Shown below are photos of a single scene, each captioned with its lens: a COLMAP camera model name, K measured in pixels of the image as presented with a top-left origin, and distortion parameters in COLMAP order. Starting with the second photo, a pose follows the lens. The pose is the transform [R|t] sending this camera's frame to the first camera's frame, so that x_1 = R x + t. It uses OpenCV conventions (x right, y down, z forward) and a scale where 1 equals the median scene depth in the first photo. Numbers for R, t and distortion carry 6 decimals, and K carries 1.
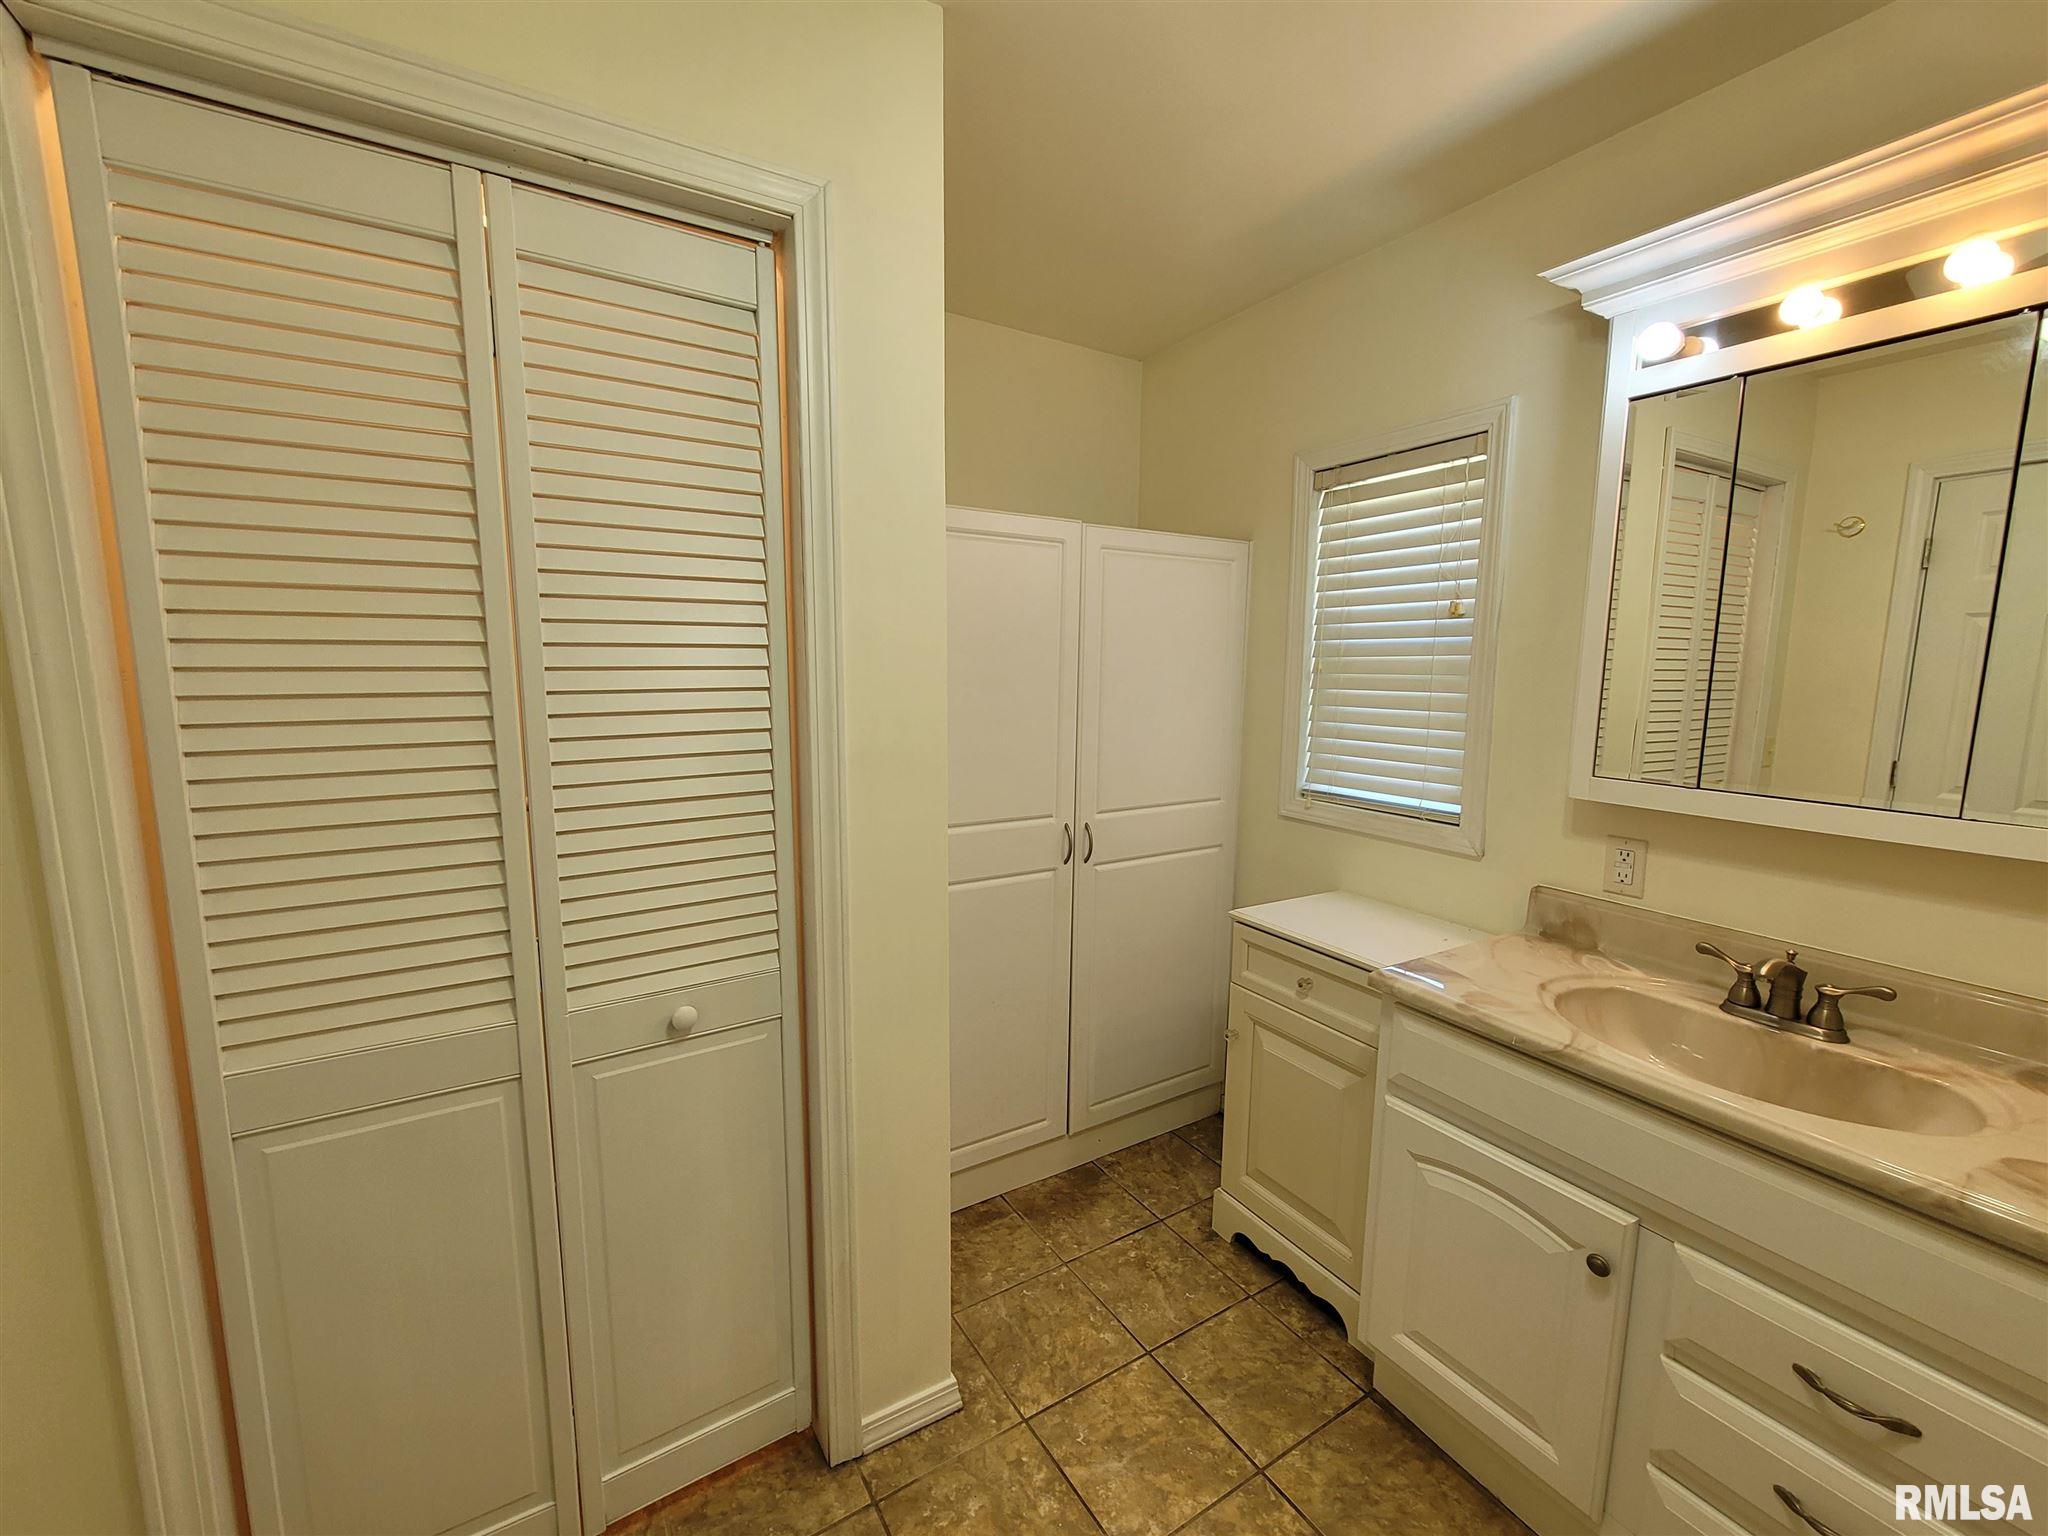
lens RADIAL K [[830.6, 0, 1024.0], [0, 830.6, 768.0], [0, 0, 1]] dist [-0.000121, -0.000143]
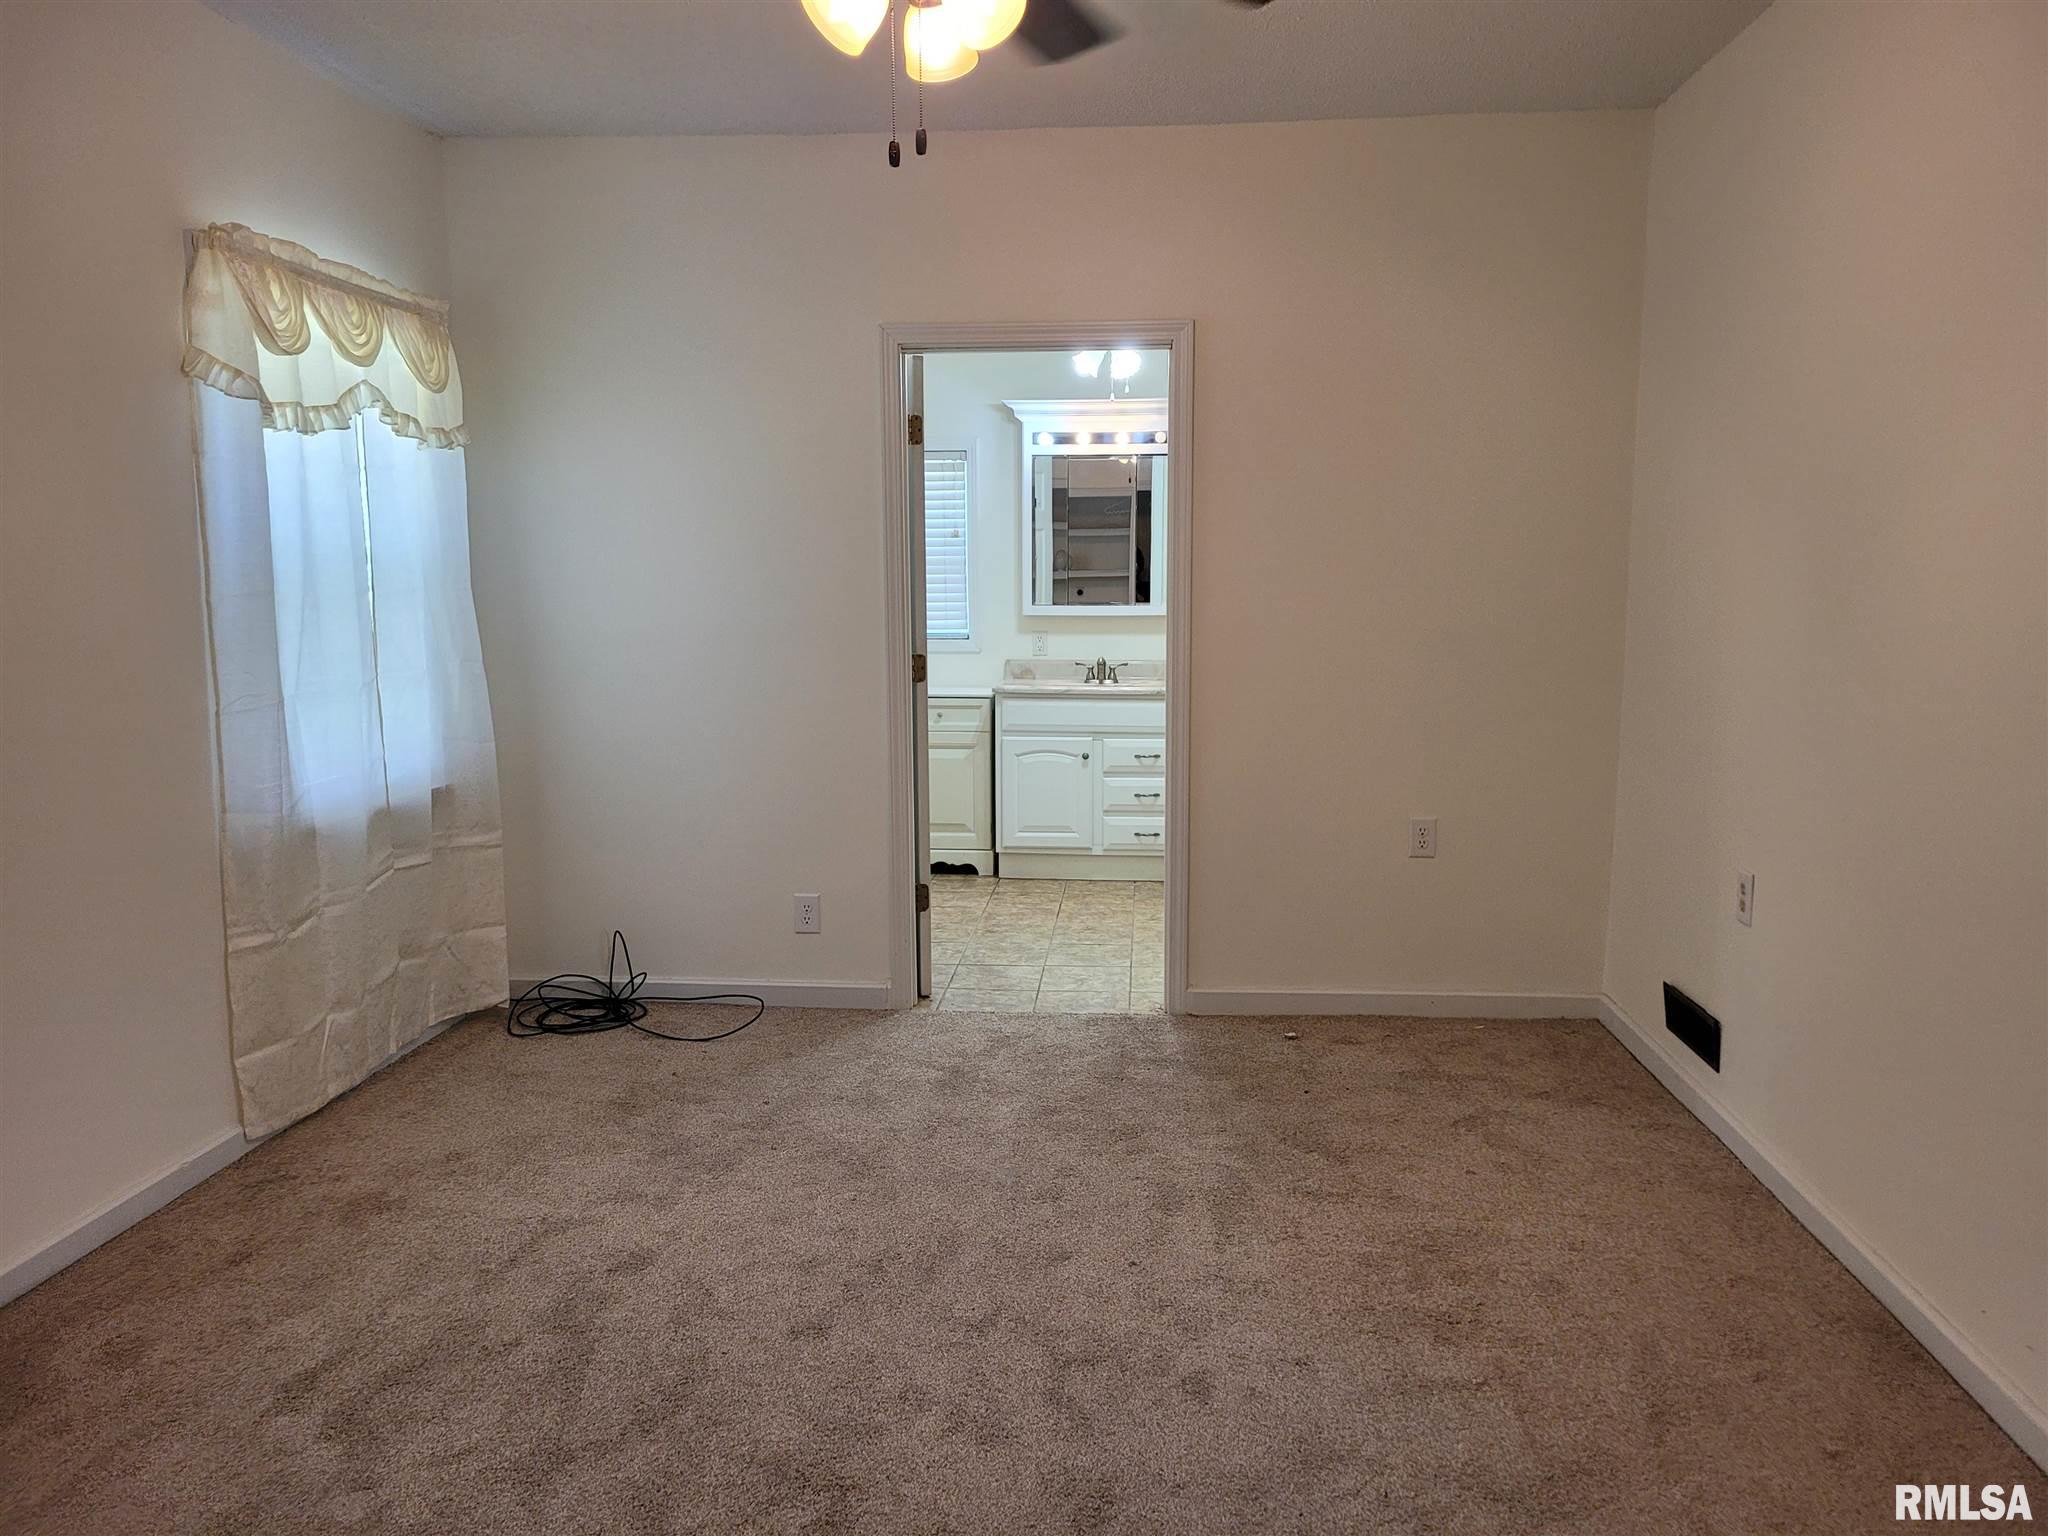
lens RADIAL K [[1518.0, 0, 1067.1], [0, 1518.0, 760.8], [0, 0, 1]] dist [0.069106, -0.054838]
pose [[0.571726, -0.108693, 0.813213, -2.907583], [0.114496, 0.992056, 0.052101, 0.241892], [-0.812416, 0.063322, 0.579629, -1.626301]]
